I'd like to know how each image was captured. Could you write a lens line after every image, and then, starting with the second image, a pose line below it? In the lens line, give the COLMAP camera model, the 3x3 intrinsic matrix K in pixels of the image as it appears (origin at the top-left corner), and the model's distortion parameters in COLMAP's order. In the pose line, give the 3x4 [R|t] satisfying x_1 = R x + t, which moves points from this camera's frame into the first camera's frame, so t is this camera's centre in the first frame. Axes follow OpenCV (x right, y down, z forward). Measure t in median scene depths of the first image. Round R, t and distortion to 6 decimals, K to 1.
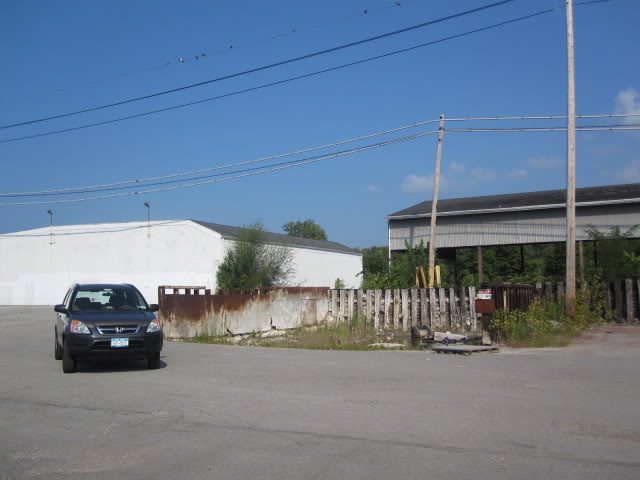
lens RADIAL K [[615.6, 0, 320.0], [0, 615.6, 240.0], [0, 0, 1]] dist [-0.078881, -0.012527]
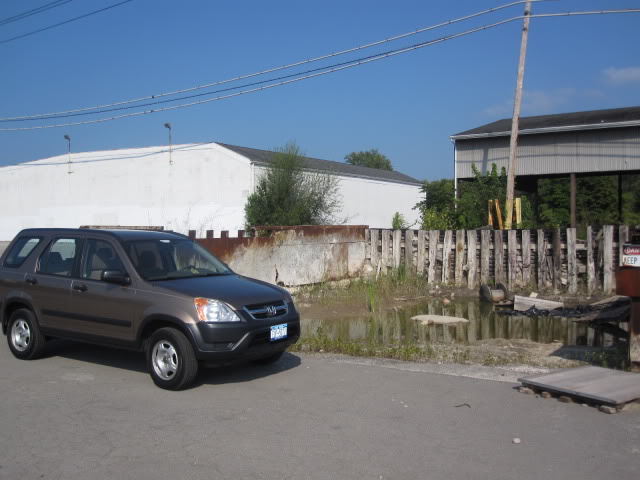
lens RADIAL K [[615.6, 0, 320.0], [0, 615.6, 240.0], [0, 0, 1]] dist [-0.078881, -0.012527]
pose [[0.993411, 0.011192, -0.114054, 0.043239], [0.001208, 0.994142, 0.108079, 0.014468], [0.114596, -0.107505, 0.987578, 0.273616]]
